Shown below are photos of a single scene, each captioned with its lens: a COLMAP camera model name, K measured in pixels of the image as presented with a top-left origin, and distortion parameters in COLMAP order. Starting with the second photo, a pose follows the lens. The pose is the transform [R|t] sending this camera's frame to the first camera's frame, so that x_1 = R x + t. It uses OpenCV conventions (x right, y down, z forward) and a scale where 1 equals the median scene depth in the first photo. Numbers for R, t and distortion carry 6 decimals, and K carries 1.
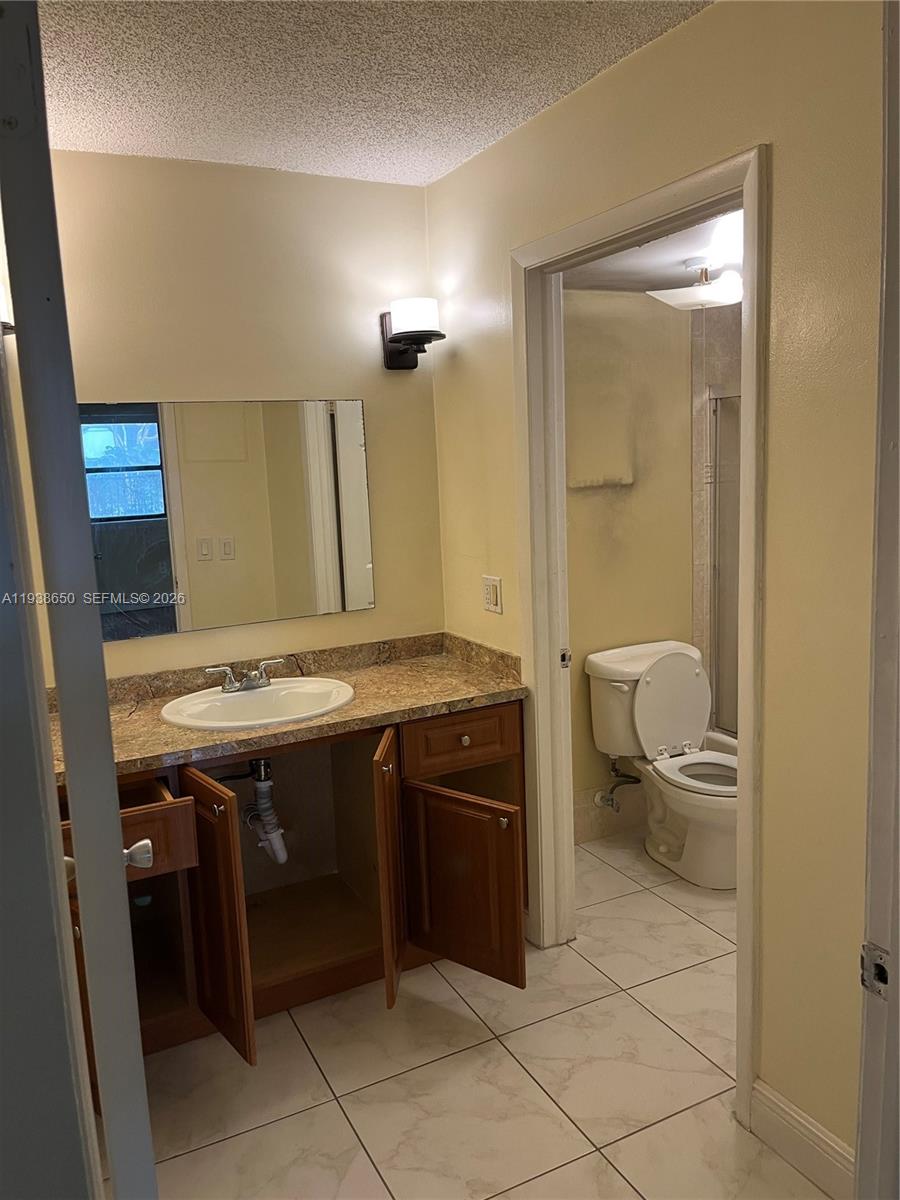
lens RADIAL K [[912.1, 0, 435.9], [0, 912.1, 605.7], [0, 0, 1]] dist [0.076852, -0.123418]
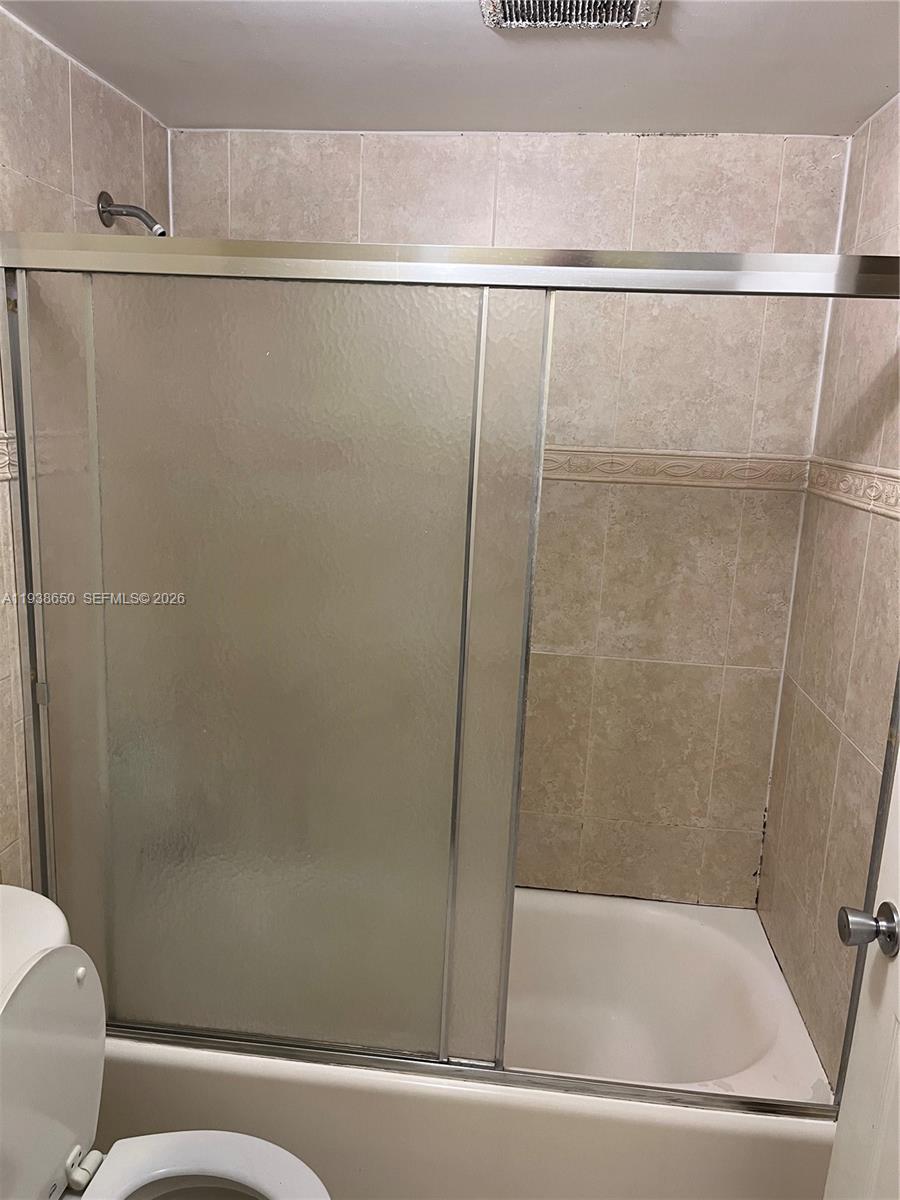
lens RADIAL K [[912.1, 0, 435.9], [0, 912.1, 605.7], [0, 0, 1]] dist [0.076852, -0.123418]
pose [[0.533779, -0.113344, 0.837993, 0.054079], [0.067707, 0.993523, 0.091253, -0.107878], [-0.842909, 0.008029, 0.537996, 0.653185]]
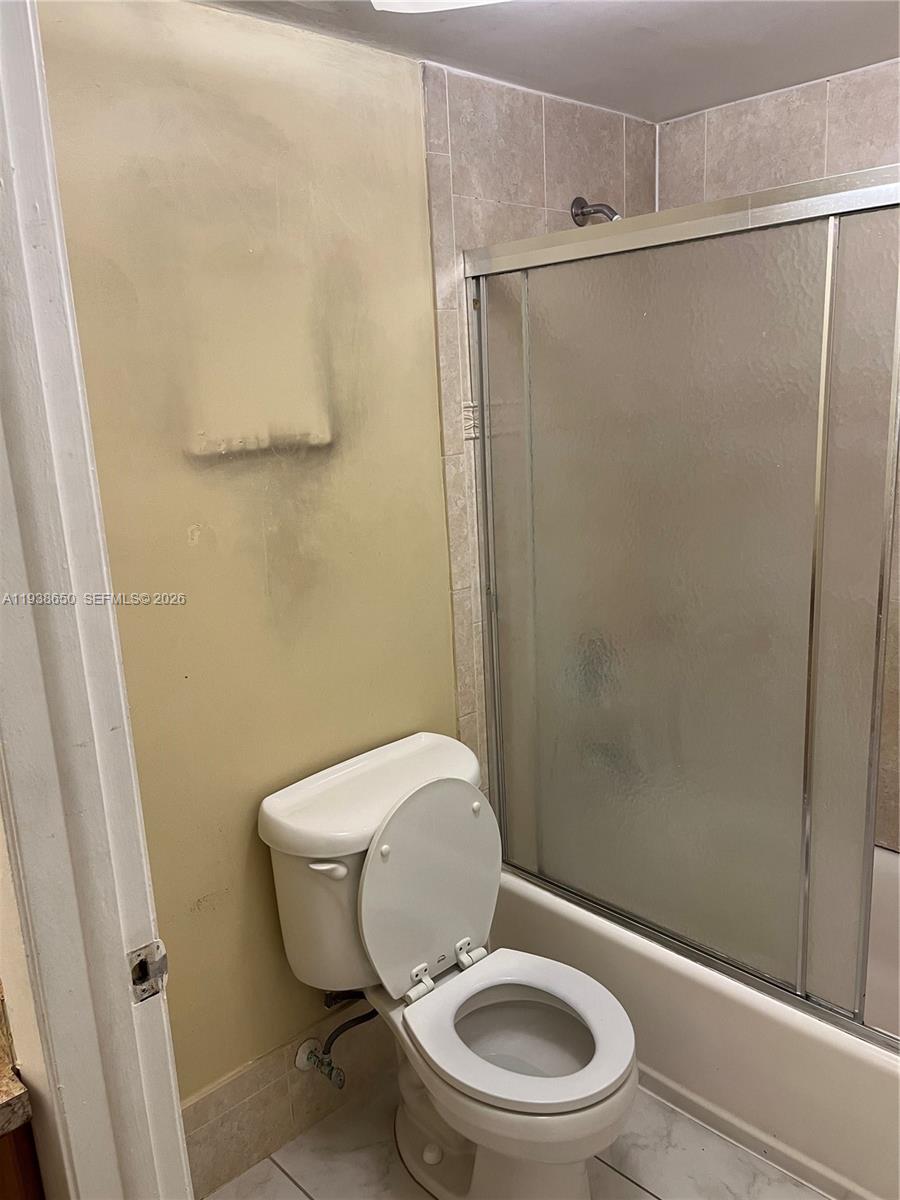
lens RADIAL K [[912.1, 0, 435.9], [0, 912.1, 605.7], [0, 0, 1]] dist [0.076852, -0.123418]
pose [[0.956897, -0.070662, 0.281701, 0.124240], [0.054698, 0.996440, 0.064147, -0.074974], [-0.285231, -0.045973, 0.957356, 0.510063]]
